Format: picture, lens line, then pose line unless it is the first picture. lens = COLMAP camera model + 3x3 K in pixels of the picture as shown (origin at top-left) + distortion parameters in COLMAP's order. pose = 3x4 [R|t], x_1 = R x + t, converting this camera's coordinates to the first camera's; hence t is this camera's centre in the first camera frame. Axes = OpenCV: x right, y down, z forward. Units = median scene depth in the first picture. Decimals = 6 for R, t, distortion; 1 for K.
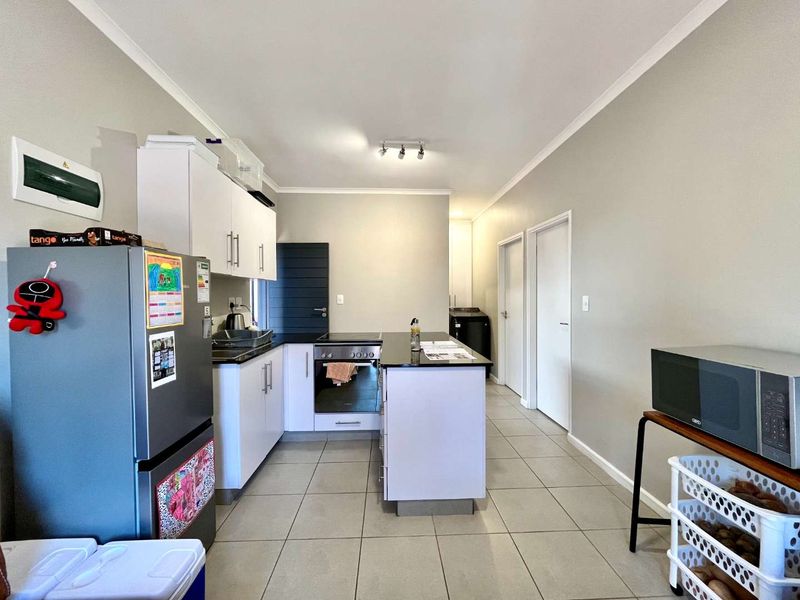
lens RADIAL K [[325.2, 0, 402.6], [0, 325.2, 297.2], [0, 0, 1]] dist [-0.003254, 0.000346]
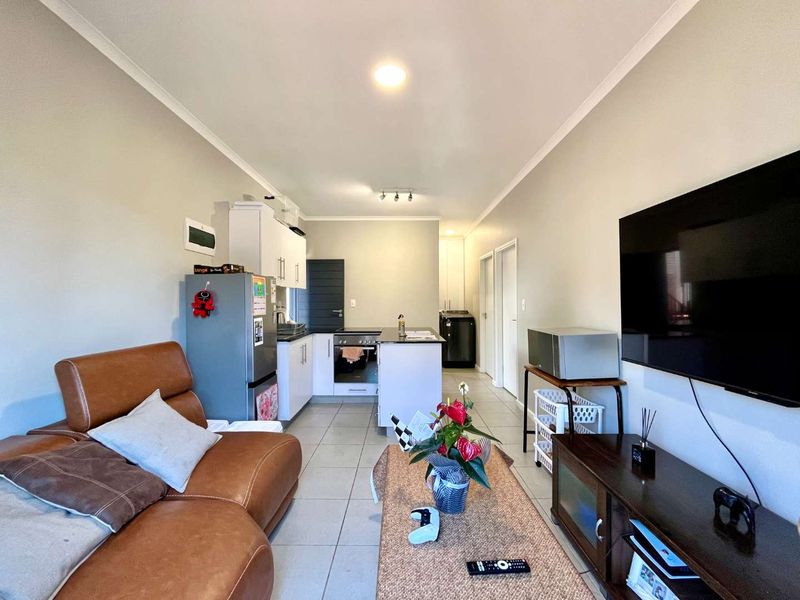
lens RADIAL K [[325.2, 0, 399.6], [0, 325.2, 297.4], [0, 0, 1]] dist [-0.003254, 0.000346]
pose [[0.998561, -0.001362, -0.053610, 0.097719], [0.000448, 0.999855, -0.017052, 0.010223], [0.053626, 0.017003, 0.998416, -0.434827]]
